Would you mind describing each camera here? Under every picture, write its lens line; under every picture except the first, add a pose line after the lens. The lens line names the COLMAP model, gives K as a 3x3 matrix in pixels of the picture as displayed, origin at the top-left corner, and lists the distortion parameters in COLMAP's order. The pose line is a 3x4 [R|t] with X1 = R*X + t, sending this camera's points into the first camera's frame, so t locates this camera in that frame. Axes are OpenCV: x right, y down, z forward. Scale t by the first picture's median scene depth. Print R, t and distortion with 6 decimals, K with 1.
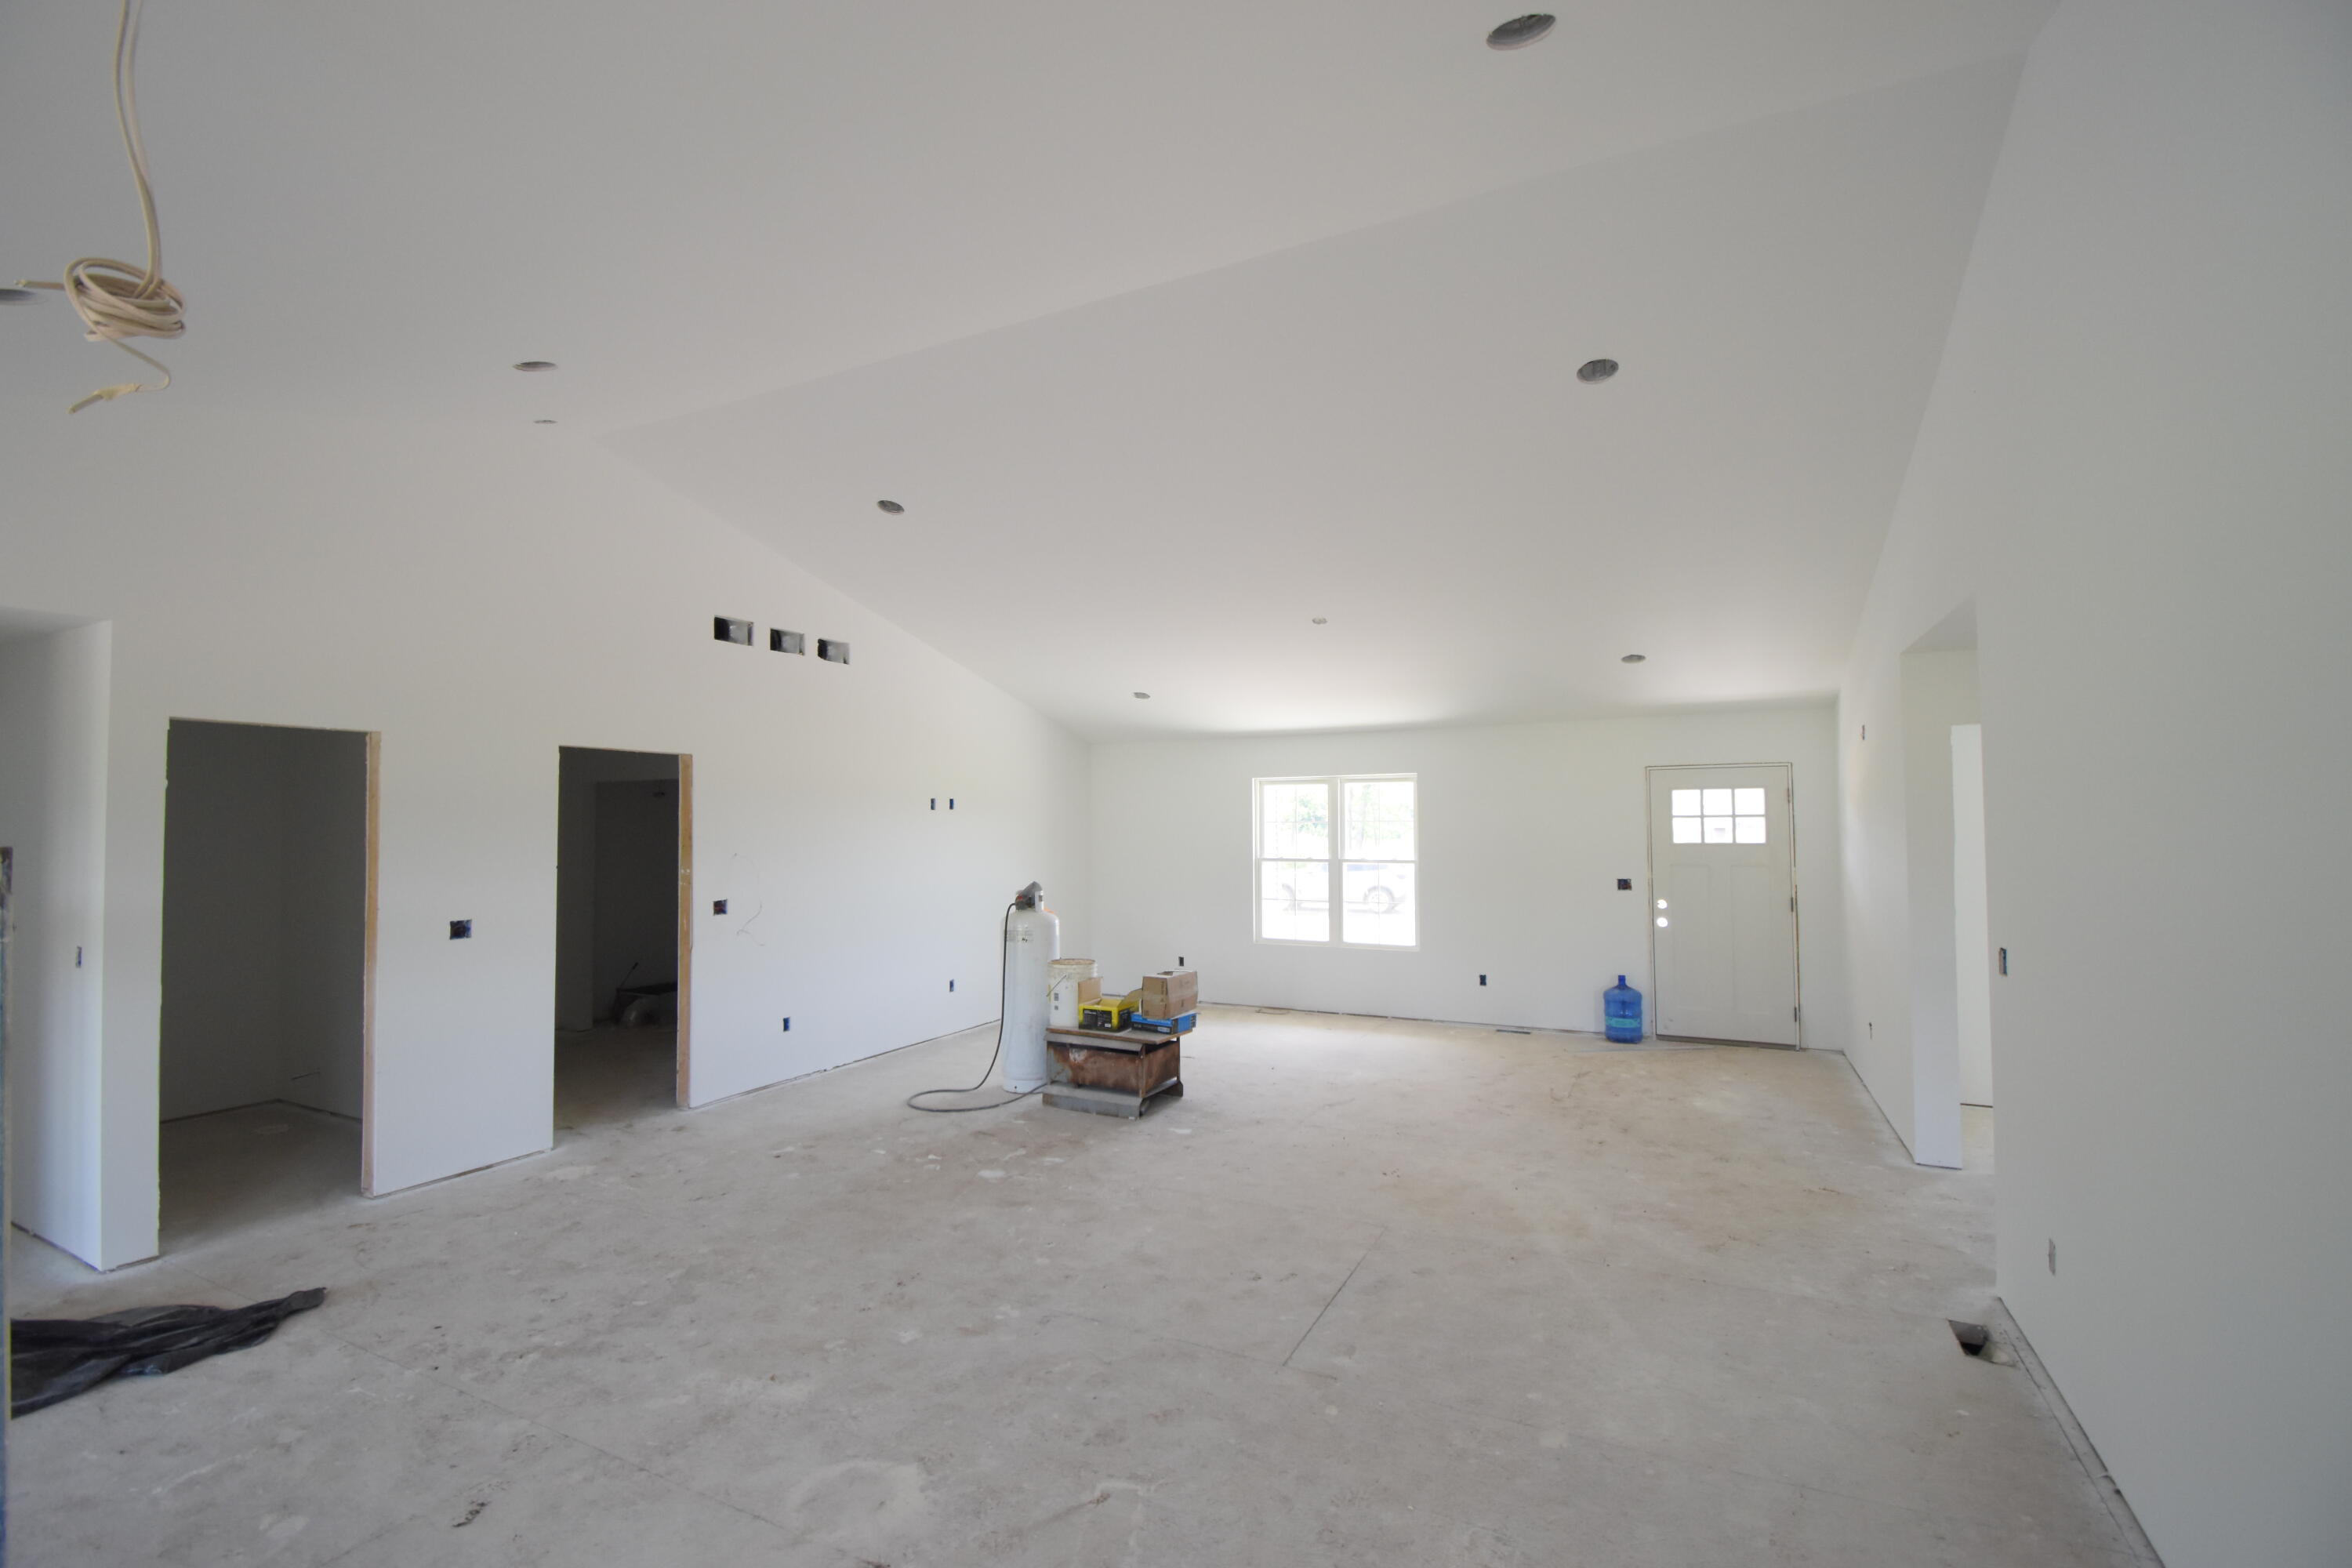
lens RADIAL K [[1018.6, 0, 1176.0], [0, 1018.6, 784.0], [0, 0, 1]] dist [-0.000335, -0.000007]
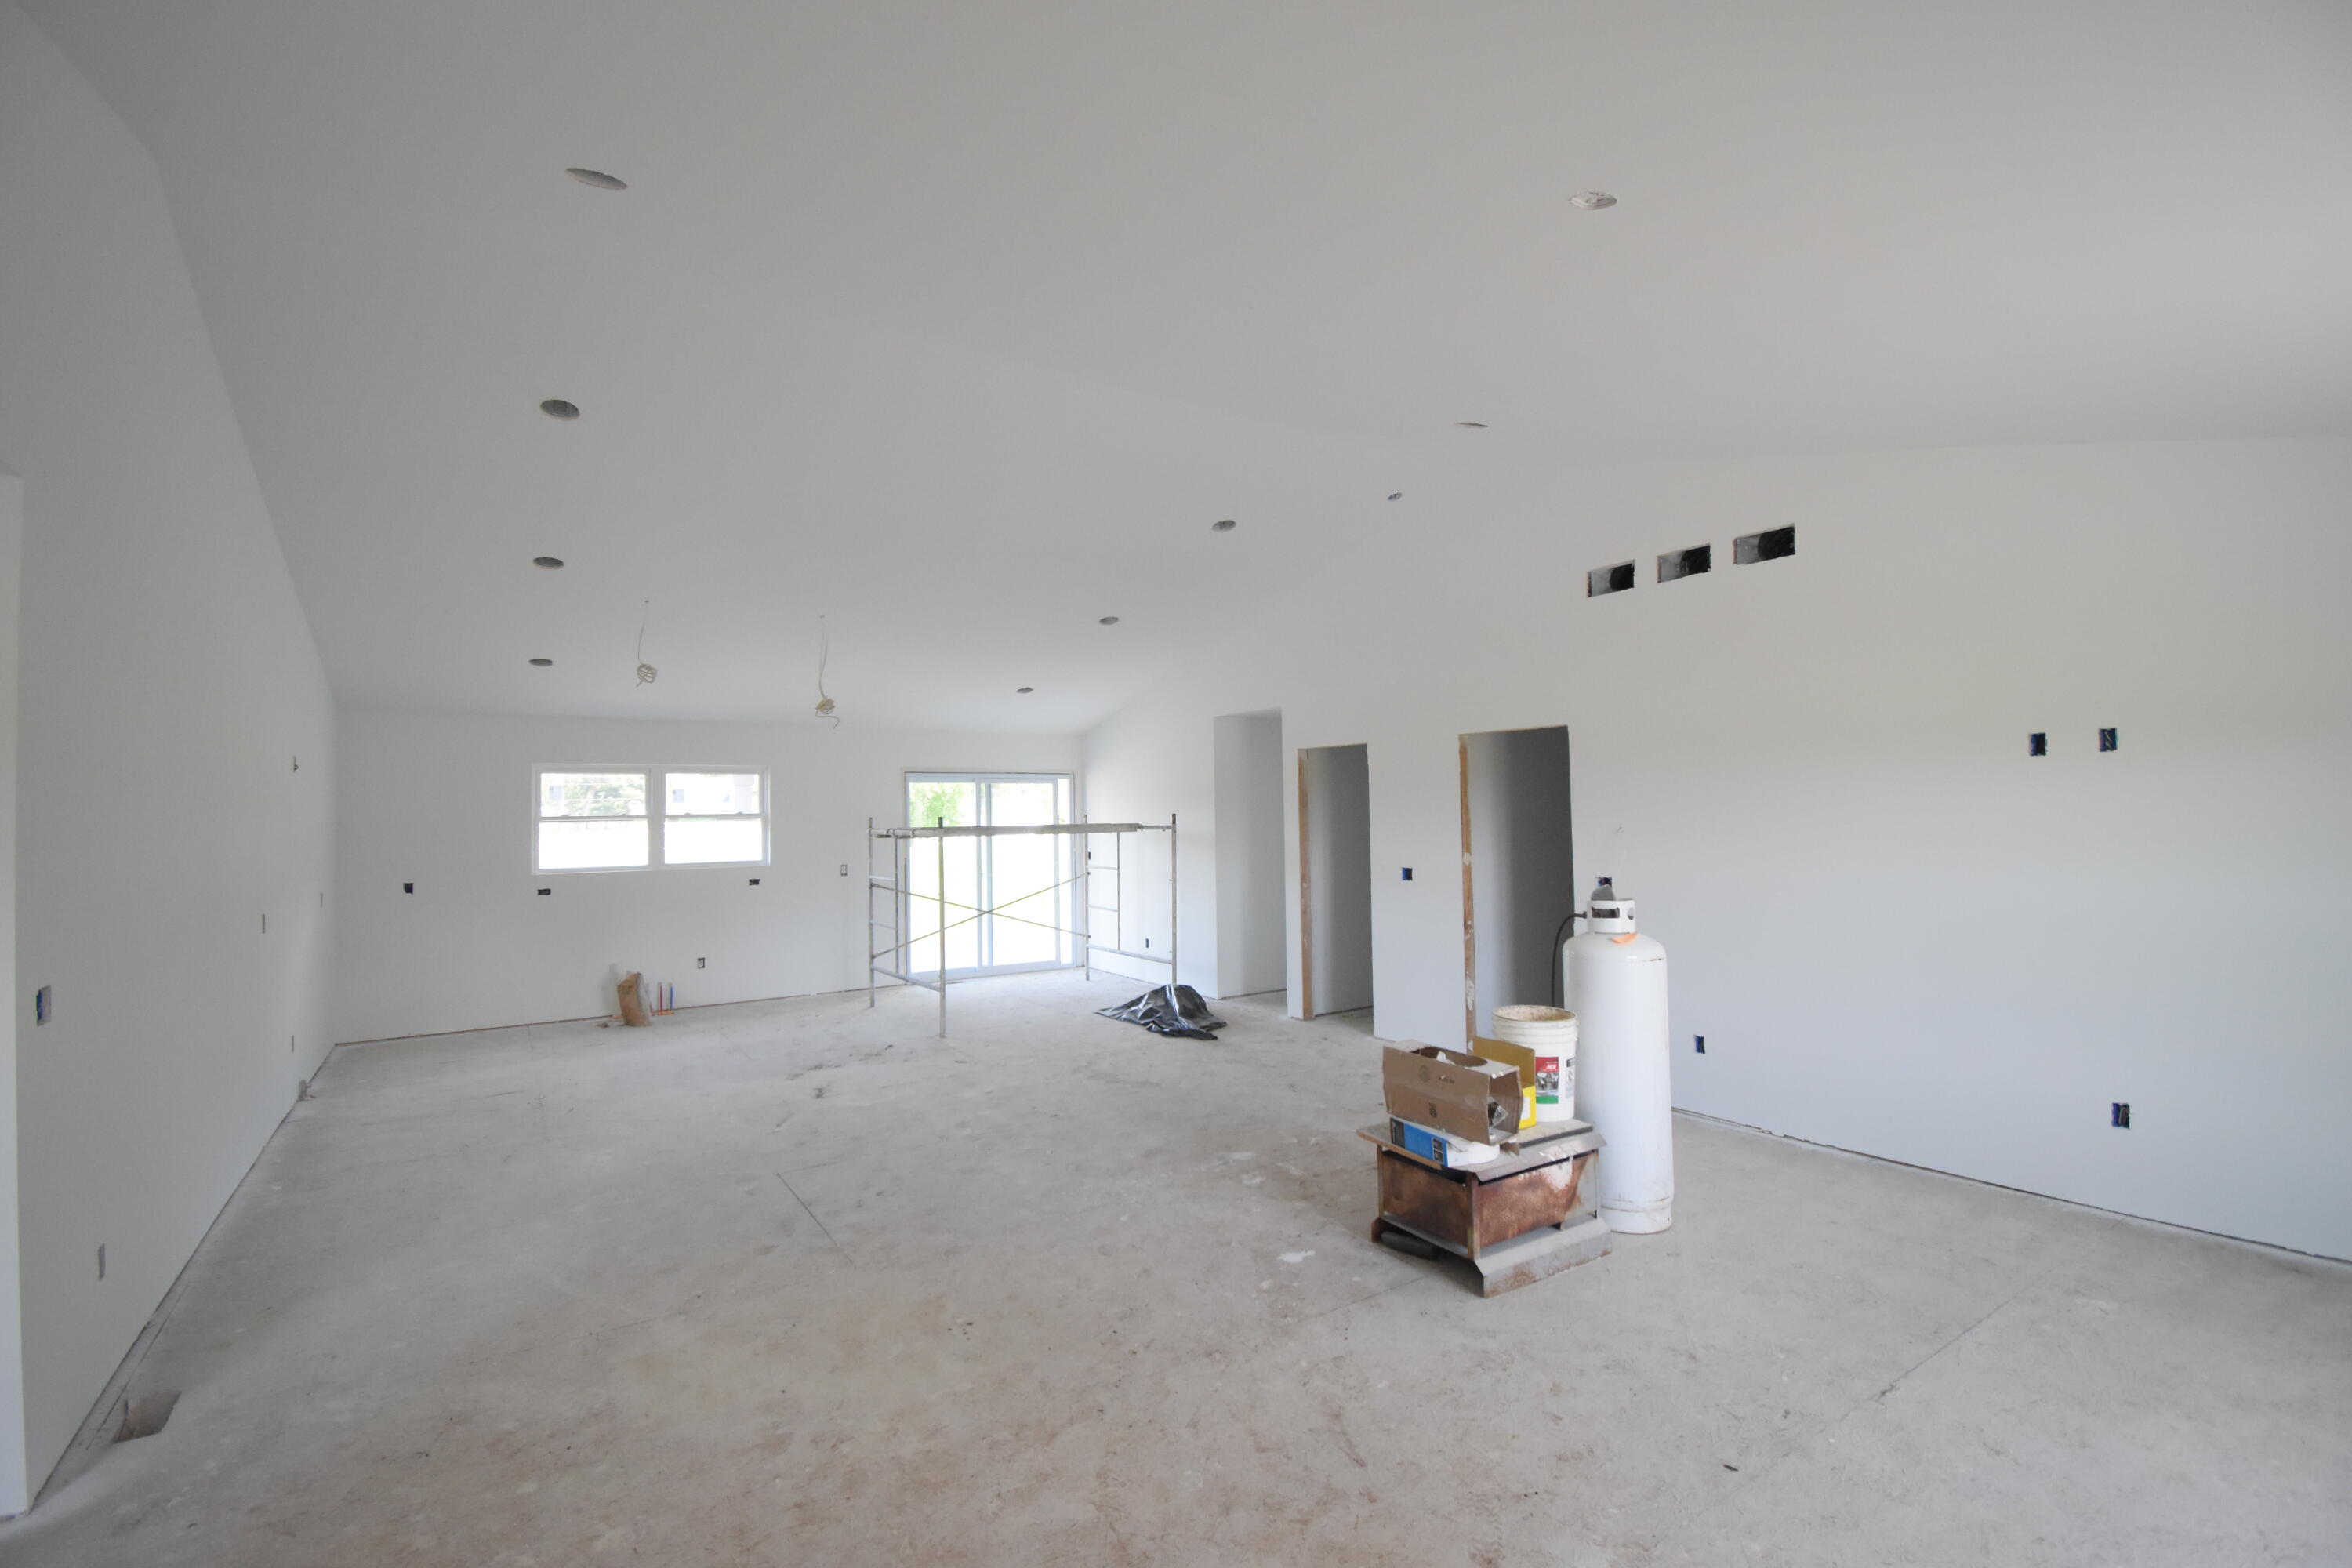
lens RADIAL K [[1018.6, 0, 1176.0], [0, 1018.6, 784.0], [0, 0, 1]] dist [-0.000335, -0.000007]
pose [[-0.486765, 0.000393, -0.873533, 0.823447], [0.062012, 0.997492, -0.034106, 0.056771], [0.871329, -0.070771, -0.485569, 1.654624]]
